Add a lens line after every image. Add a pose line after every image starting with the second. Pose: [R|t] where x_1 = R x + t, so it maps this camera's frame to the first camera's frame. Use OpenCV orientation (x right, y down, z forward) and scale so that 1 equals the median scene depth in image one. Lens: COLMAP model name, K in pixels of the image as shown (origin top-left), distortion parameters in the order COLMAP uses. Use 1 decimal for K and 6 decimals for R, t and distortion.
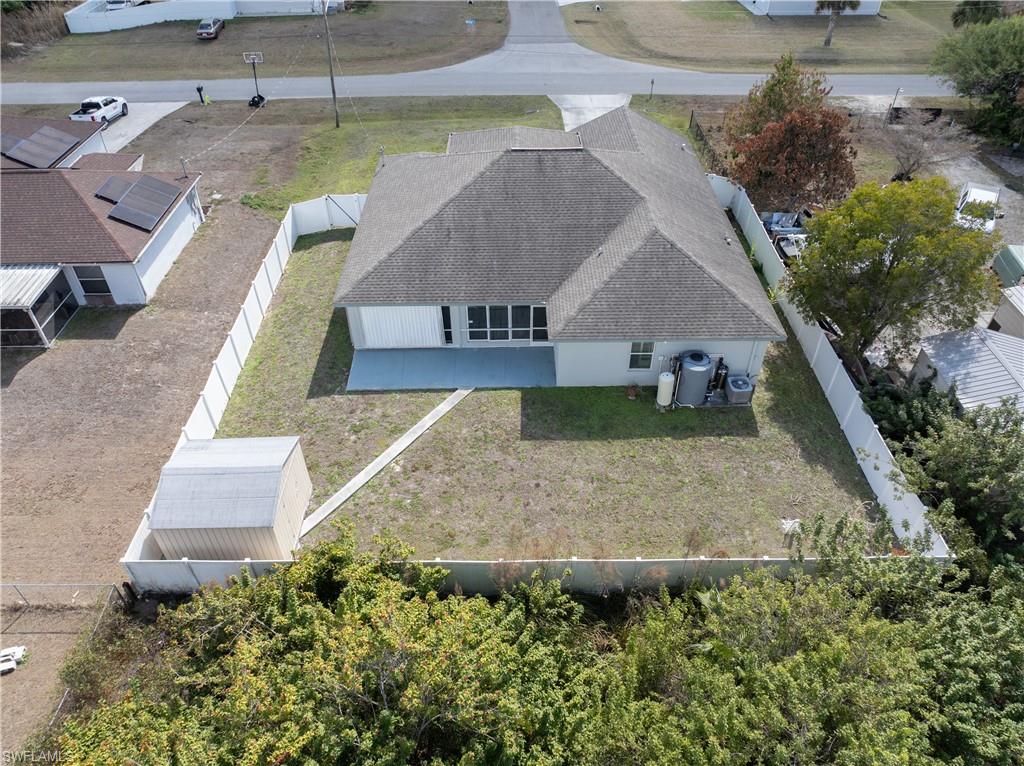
lens RADIAL K [[733.1, 0, 513.0], [0, 733.1, 384.1], [0, 0, 1]] dist [-0.049078, -0.000046]
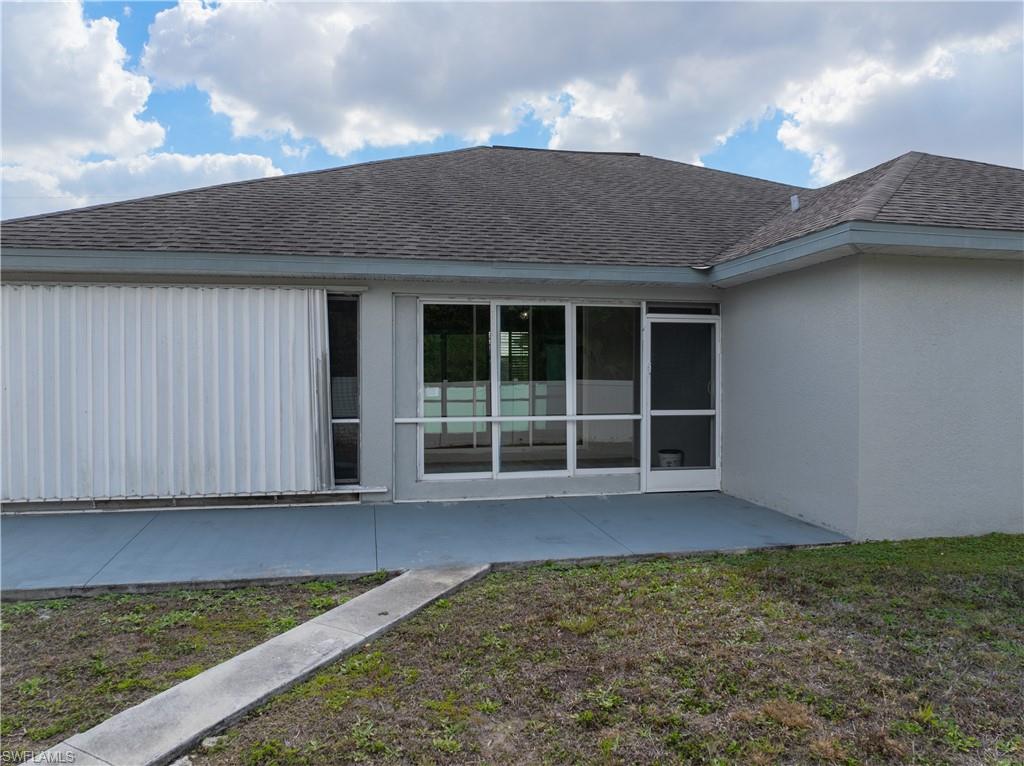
lens RADIAL K [[733.1, 0, 507.3], [0, 733.1, 381.7], [0, 0, 1]] dist [-0.049078, -0.000046]
pose [[0.984437, -0.000686, 0.175735, -0.079446], [0.113501, 0.765934, -0.632822, 0.089561], [-0.134167, 0.642919, 0.754091, 0.804246]]
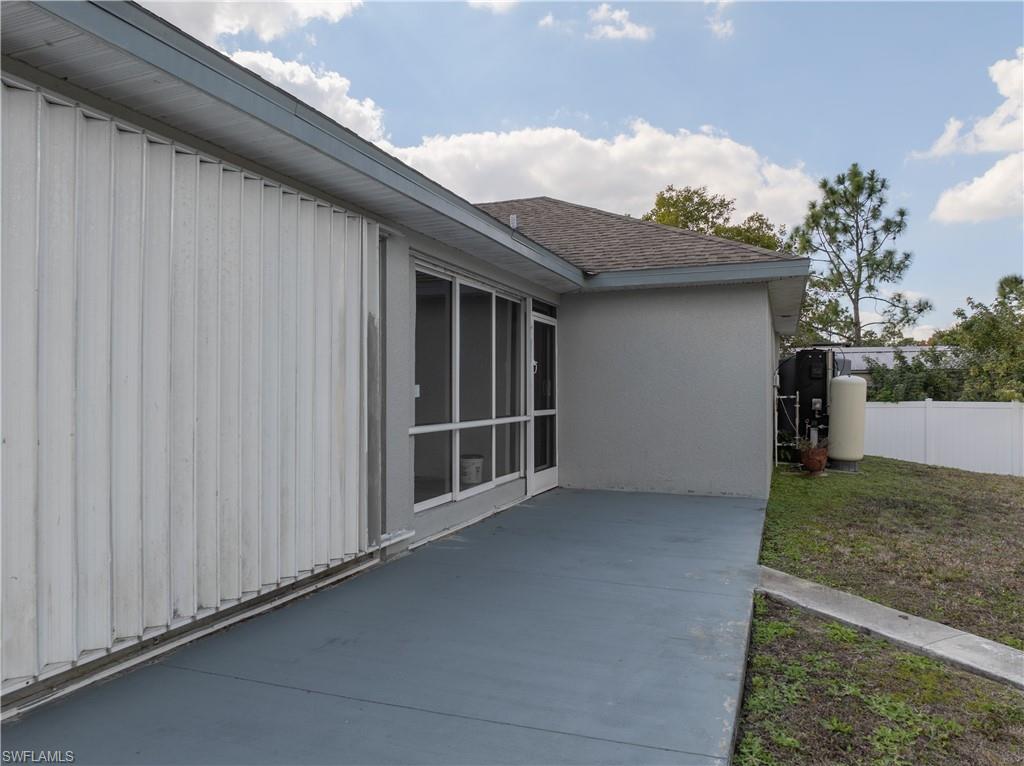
lens RADIAL K [[733.1, 0, 512.1], [0, 733.1, 384.4], [0, 0, 1]] dist [-0.049078, -0.000046]
pose [[0.354509, 0.011423, 0.934983, -0.238883], [0.610717, 0.754355, -0.240777, -0.023309], [-0.708059, 0.656368, 0.260449, 0.947866]]
